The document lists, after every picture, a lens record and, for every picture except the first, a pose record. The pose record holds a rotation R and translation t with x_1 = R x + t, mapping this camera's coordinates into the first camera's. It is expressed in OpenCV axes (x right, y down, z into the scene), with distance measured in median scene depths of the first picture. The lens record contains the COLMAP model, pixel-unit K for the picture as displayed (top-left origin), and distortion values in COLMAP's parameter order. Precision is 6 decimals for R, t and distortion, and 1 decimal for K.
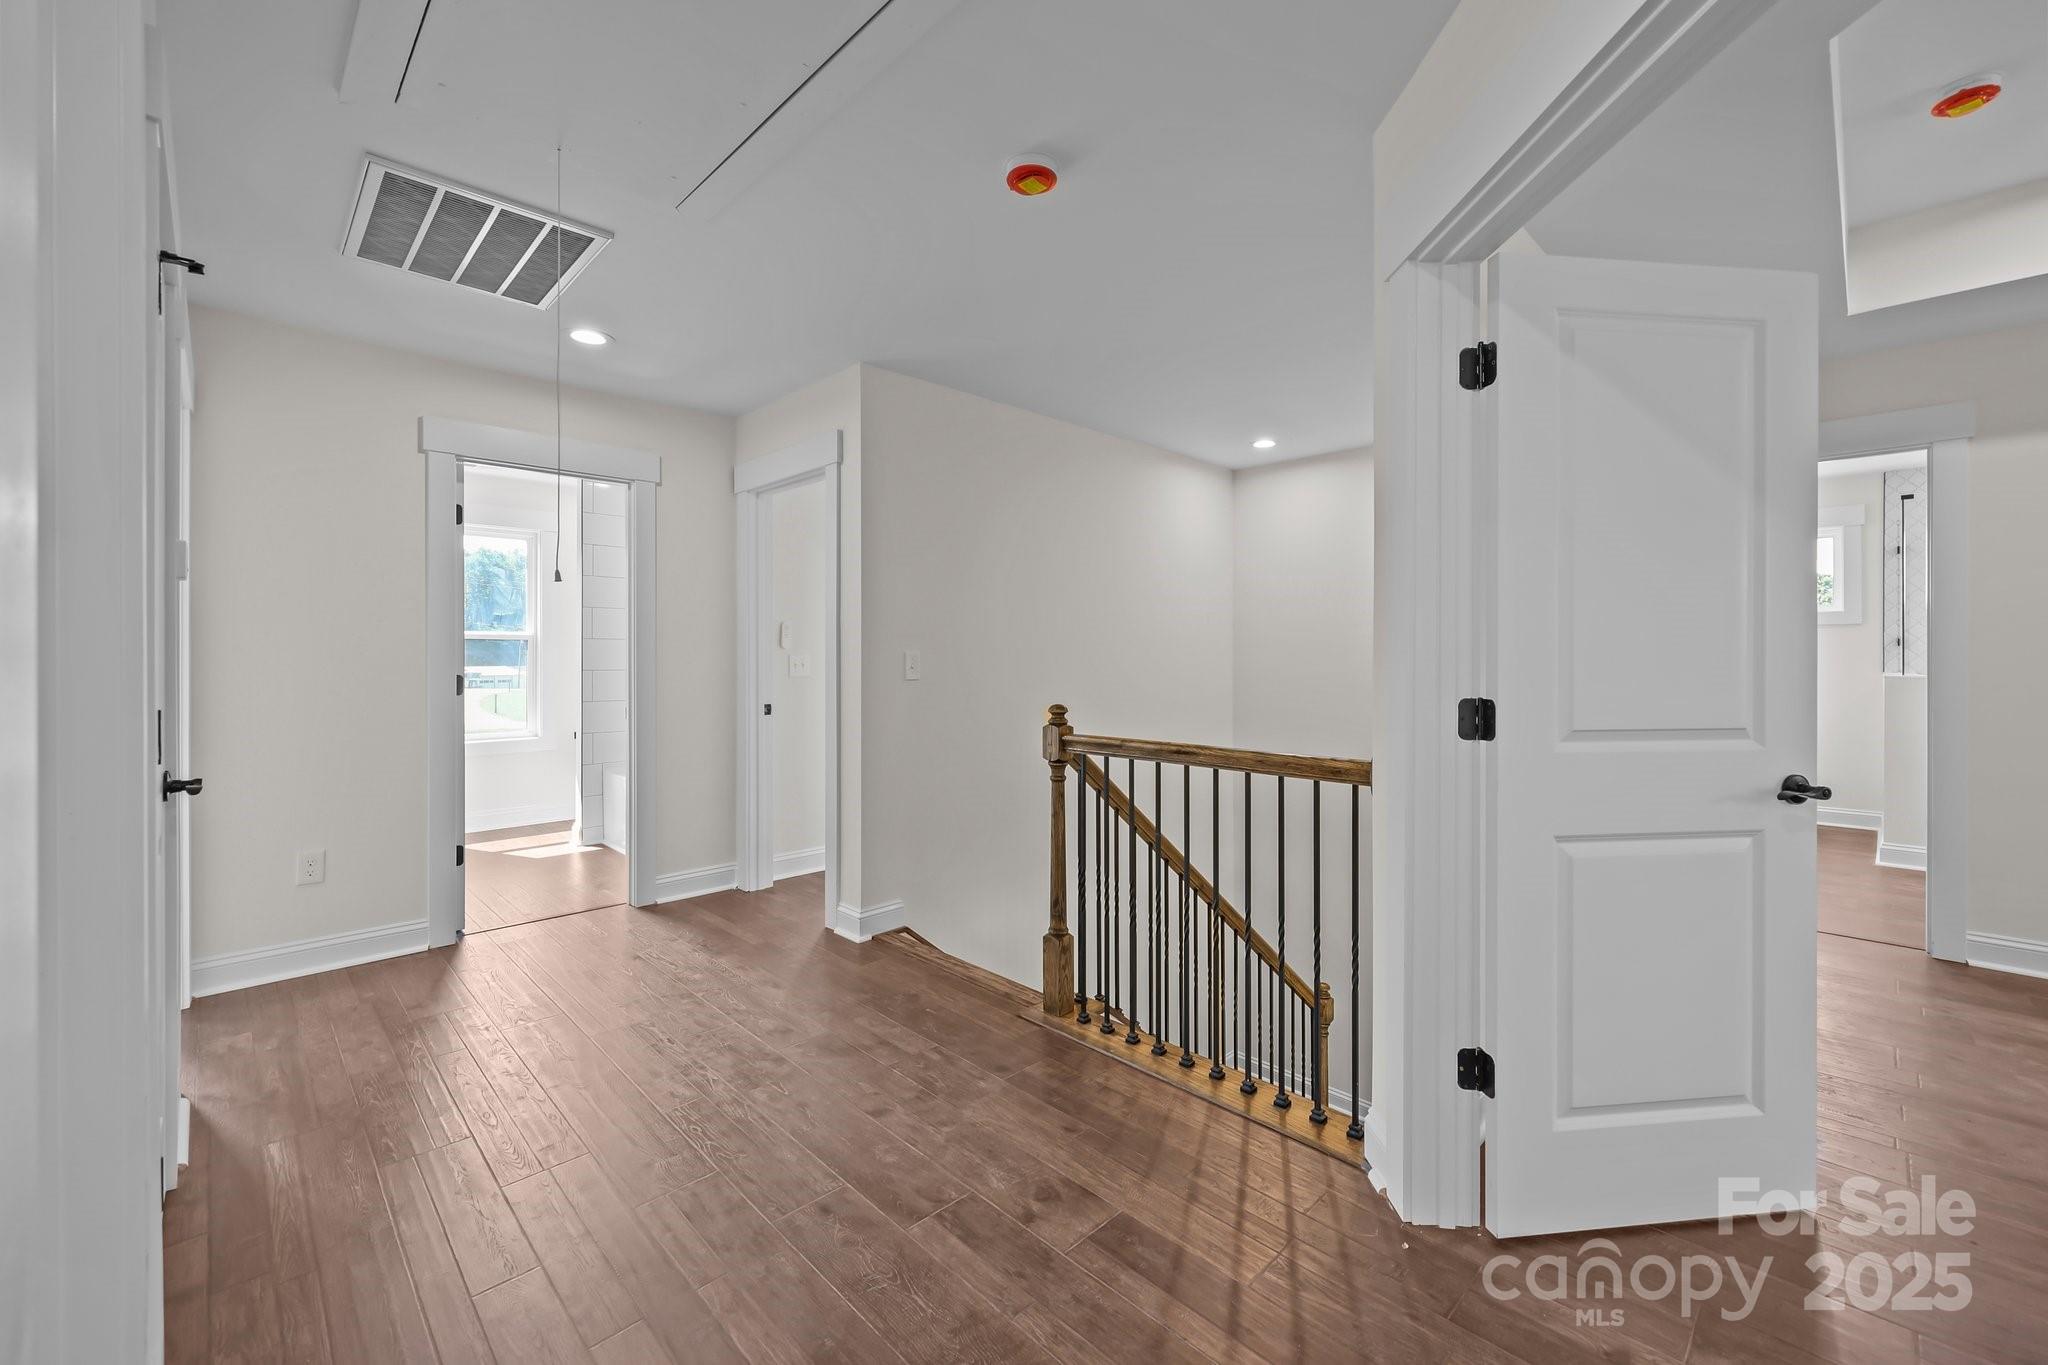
lens RADIAL K [[831.9, 0, 1019.2], [0, 831.9, 671.8], [0, 0, 1]] dist [-0.001945, 0.000957]
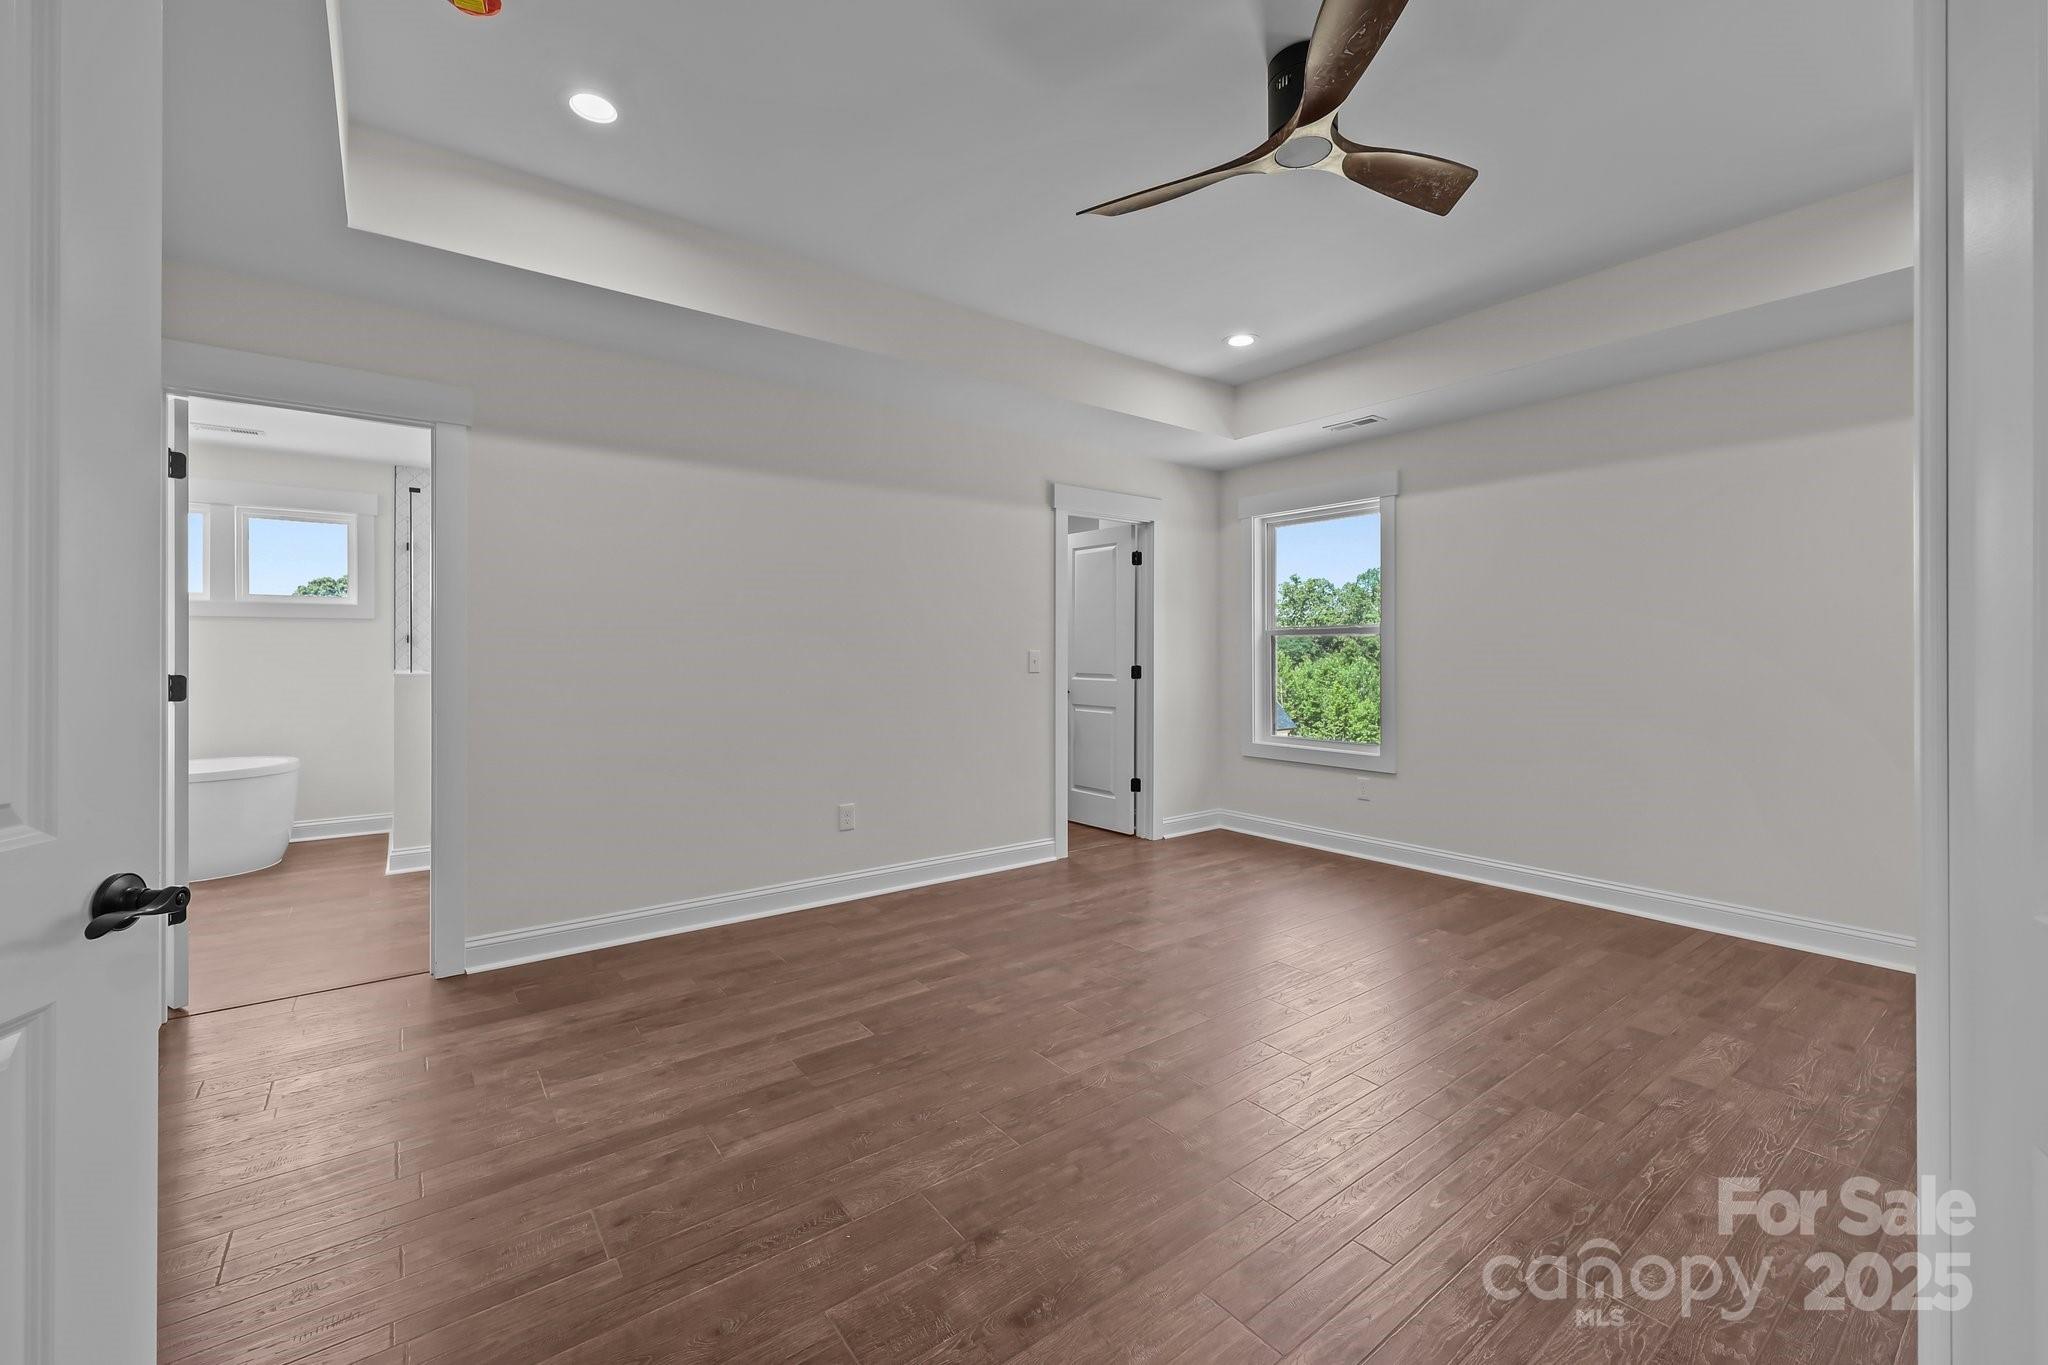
lens RADIAL K [[831.9, 0, 1031.5], [0, 831.9, 666.5], [0, 0, 1]] dist [-0.001945, 0.000957]
pose [[0.116395, 0.003743, 0.993196, 0.188240], [0.002882, 0.999987, -0.004106, 0.003324], [-0.993199, 0.003340, 0.116382, 0.171042]]
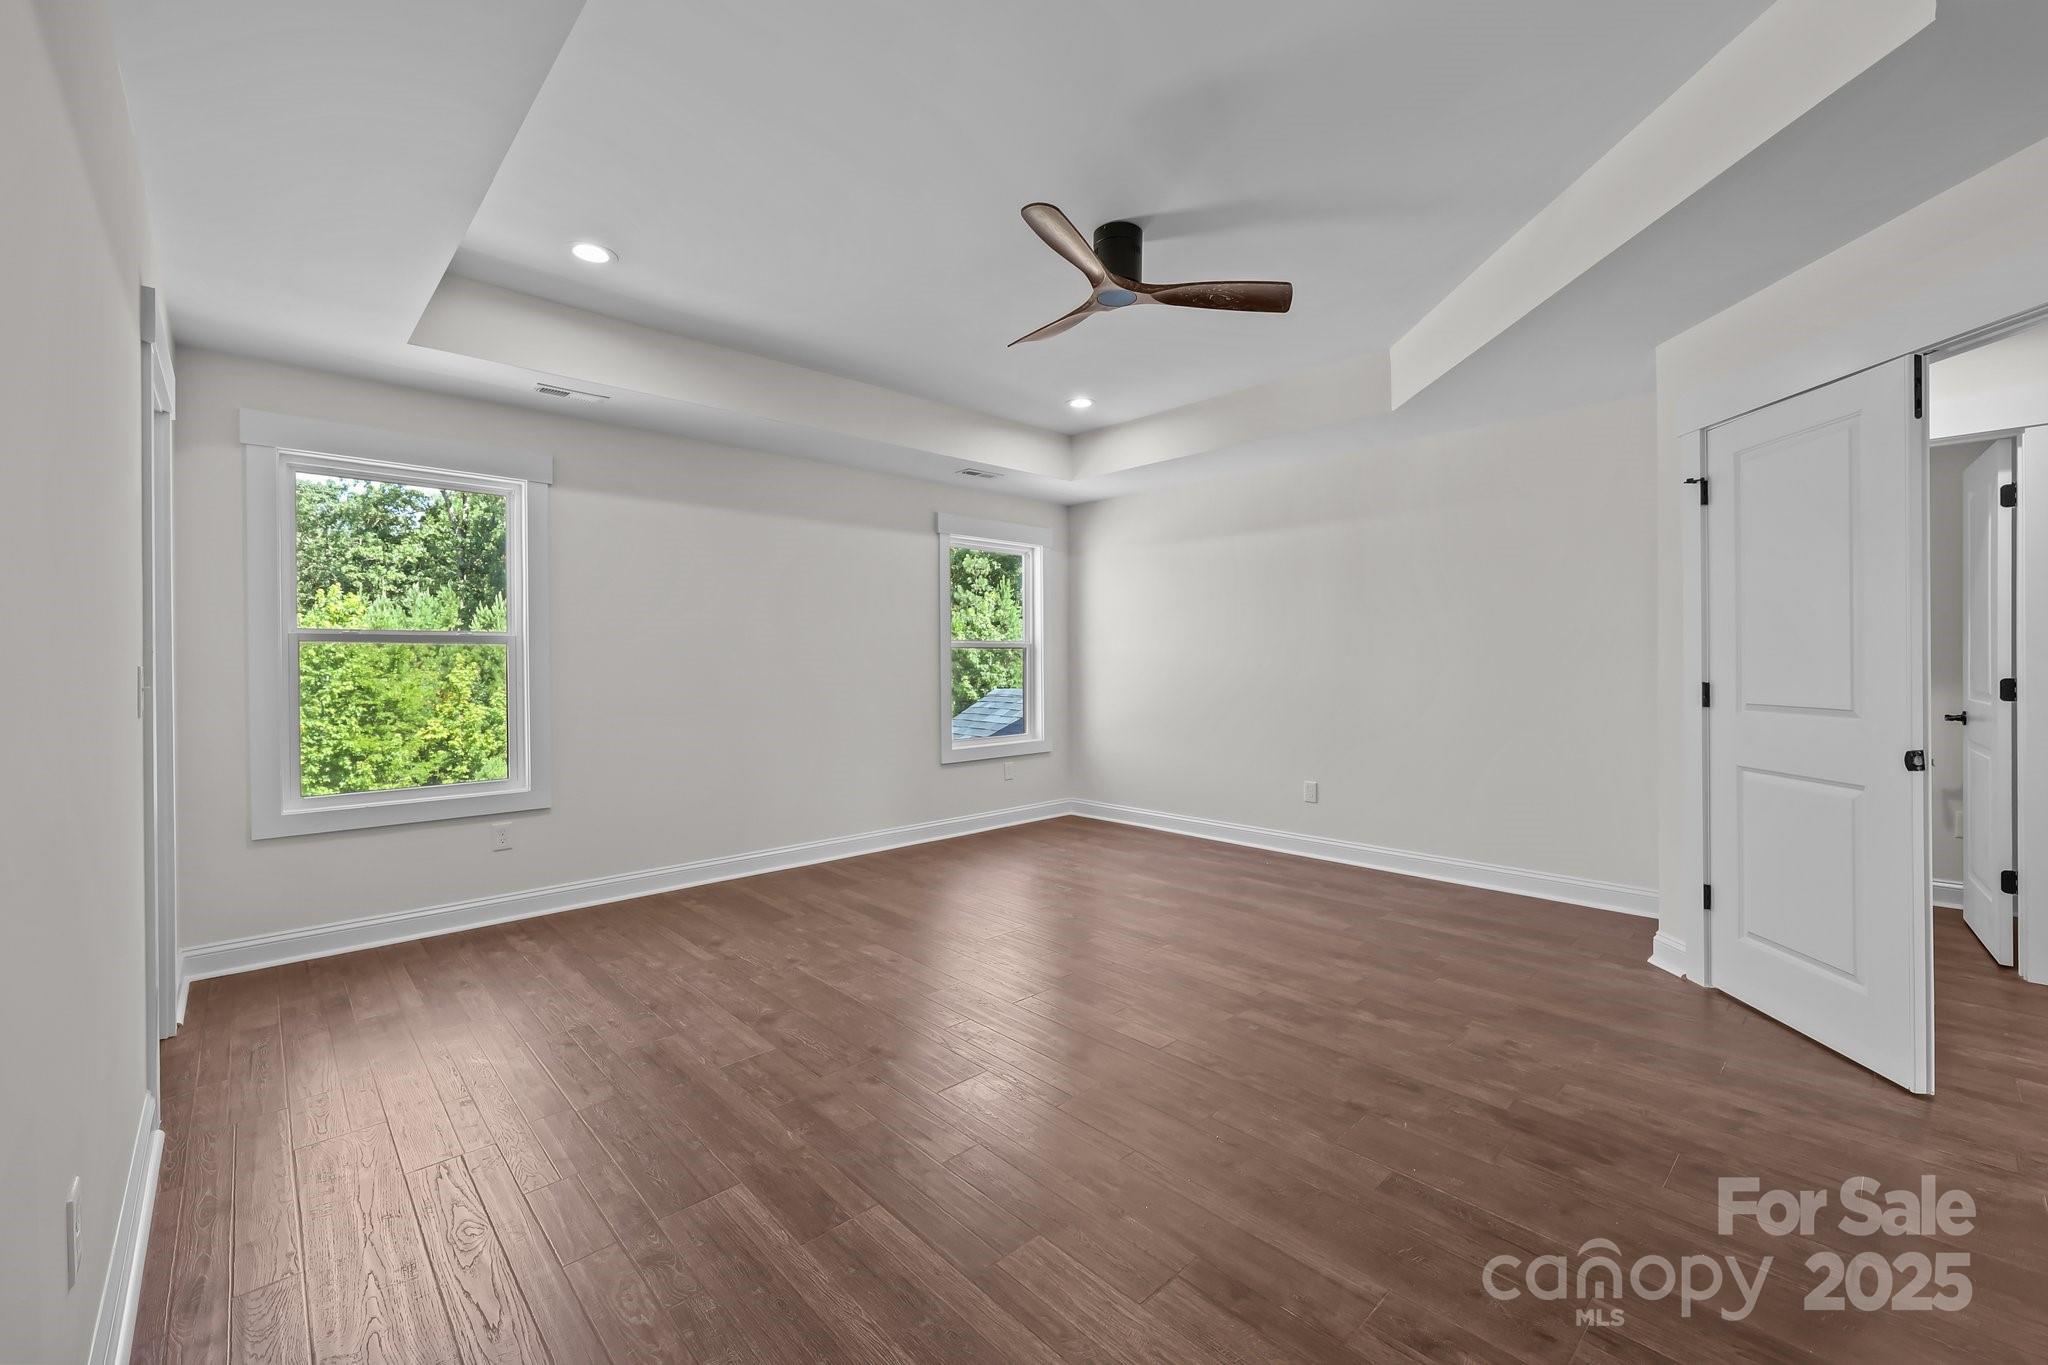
lens RADIAL K [[831.9, 0, 1033.4], [0, 831.9, 672.5], [0, 0, 1]] dist [-0.001945, 0.000957]
pose [[-0.999621, 0.025685, 0.009950, 0.727312], [0.025847, 0.999529, 0.016569, -0.011781], [-0.009520, 0.016820, -0.999813, 0.715016]]
